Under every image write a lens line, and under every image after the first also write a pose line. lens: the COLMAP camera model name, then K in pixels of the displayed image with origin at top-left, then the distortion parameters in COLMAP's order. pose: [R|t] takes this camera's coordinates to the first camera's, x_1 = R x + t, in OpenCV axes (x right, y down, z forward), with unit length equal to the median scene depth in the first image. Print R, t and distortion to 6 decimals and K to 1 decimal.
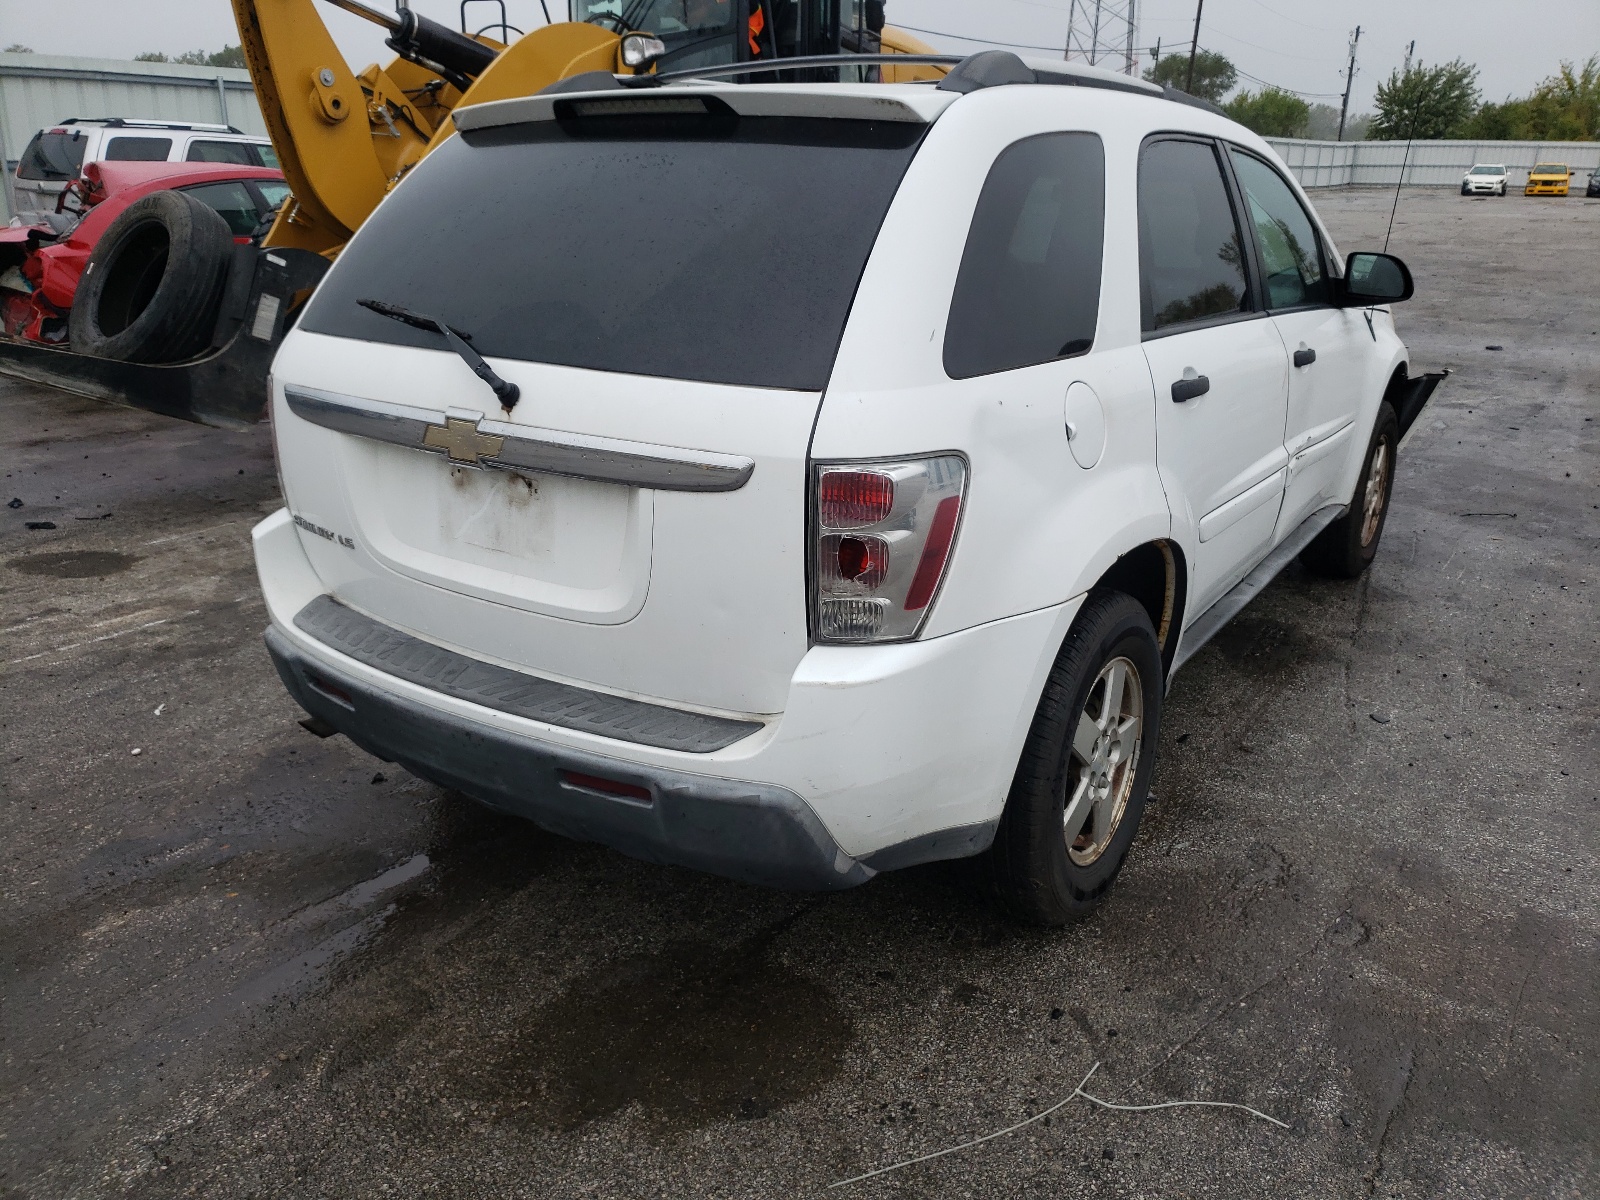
lens RADIAL K [[1227.8, 0, 793.1], [0, 1227.8, 599.4], [0, 0, 1]] dist [0.008135, 0.006552]
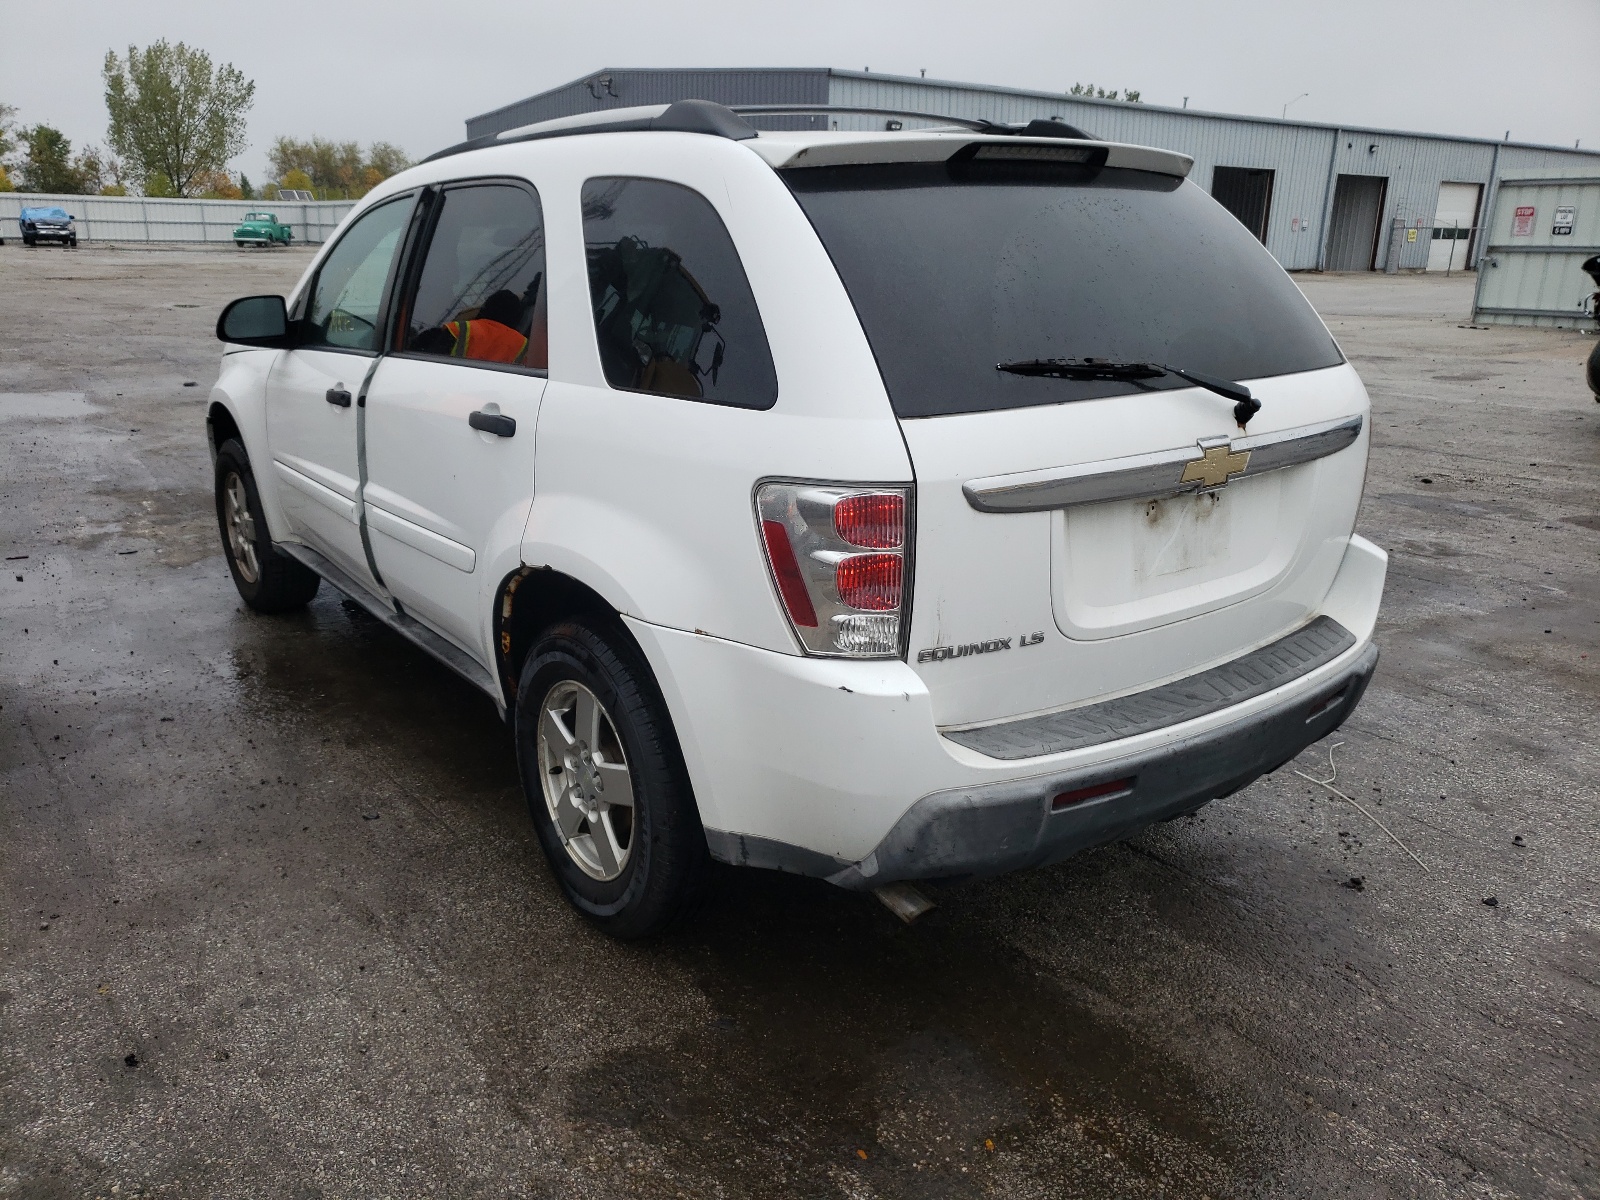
lens RADIAL K [[1227.8, 0, 793.1], [0, 1227.8, 599.4], [0, 0, 1]] dist [0.008135, 0.006552]
pose [[0.354141, -0.284406, 0.890897, -1.258789], [0.314976, 0.933251, 0.172720, -0.292535], [-0.880553, 0.219444, 0.420083, 0.820230]]
